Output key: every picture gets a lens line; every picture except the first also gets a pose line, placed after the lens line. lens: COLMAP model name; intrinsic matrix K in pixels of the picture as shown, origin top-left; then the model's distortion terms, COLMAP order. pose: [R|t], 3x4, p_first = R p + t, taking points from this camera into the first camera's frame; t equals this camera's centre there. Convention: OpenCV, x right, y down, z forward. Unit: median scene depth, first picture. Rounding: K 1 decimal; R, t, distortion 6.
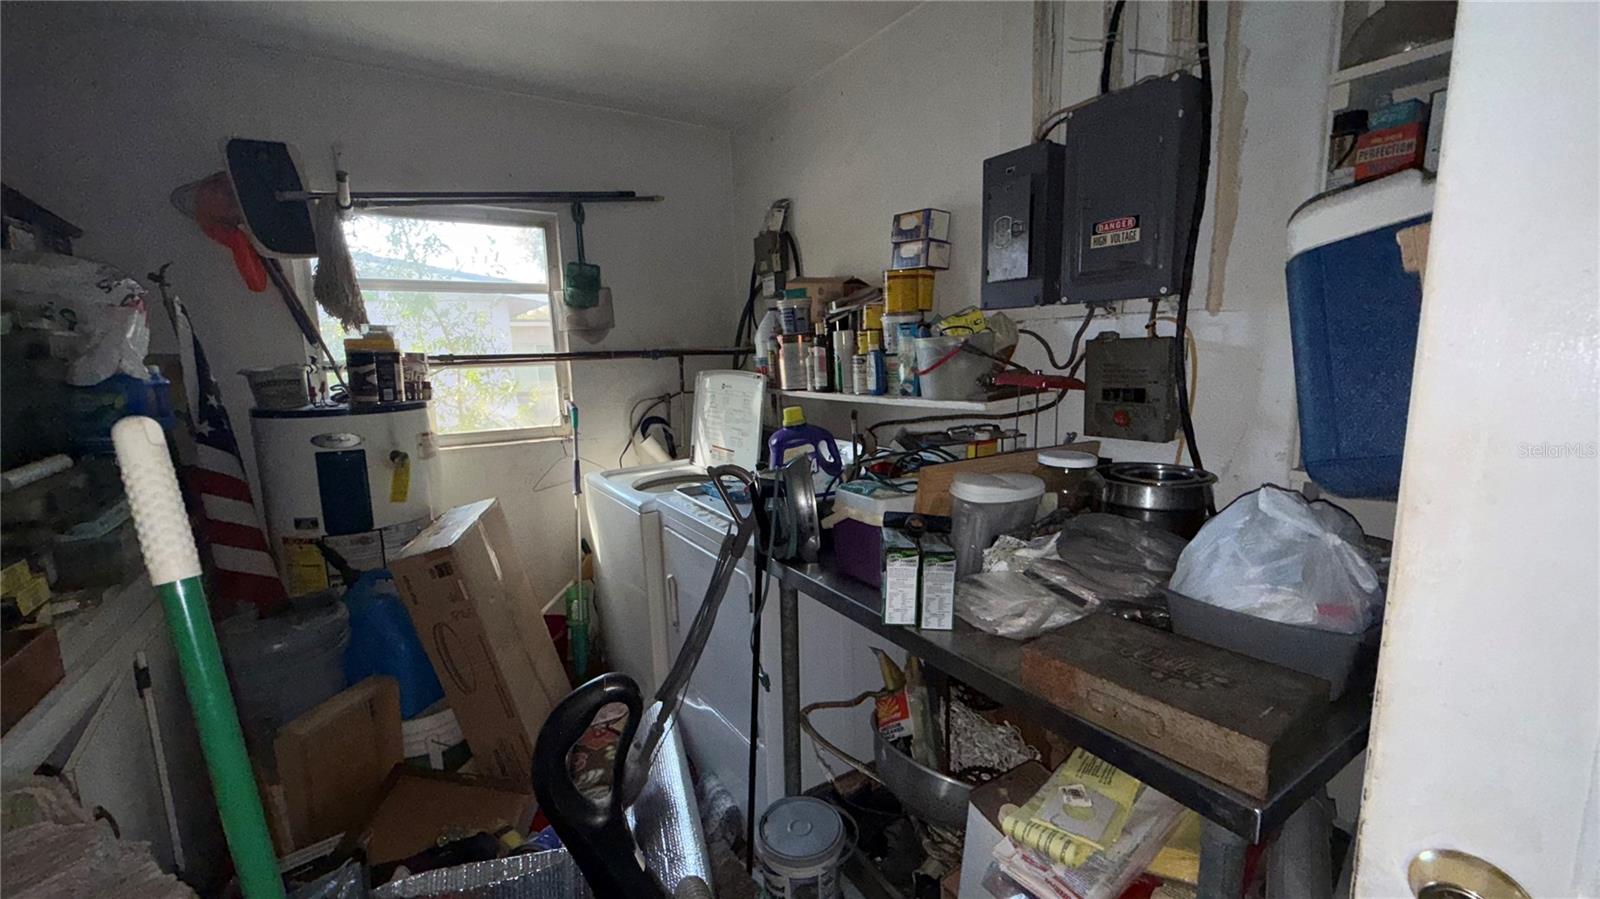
lens RADIAL K [[633.6, 0, 793.6], [0, 633.6, 446.8], [0, 0, 1]] dist [0.001002, 0.000073]
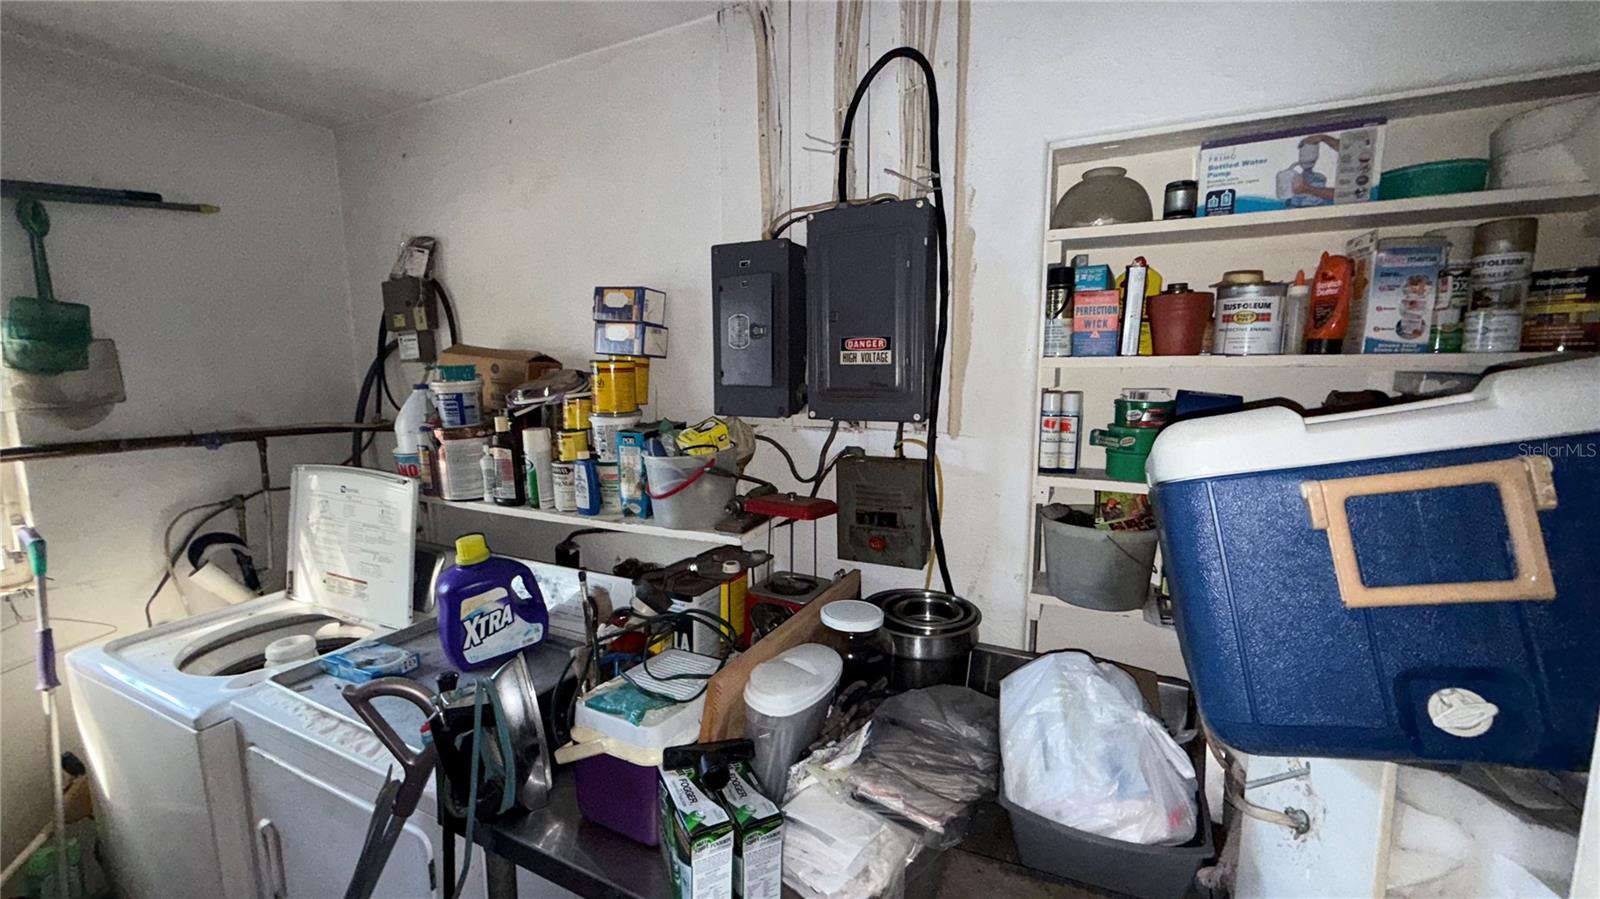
lens RADIAL K [[636.3, 0, 794.5], [0, 636.3, 449.3], [0, 0, 1]] dist [-0.001425, 0.000334]
pose [[0.860414, -0.043250, 0.507757, -0.048195], [0.061422, 0.997929, -0.019080, -0.129510], [-0.505881, 0.047605, 0.861289, 0.177121]]
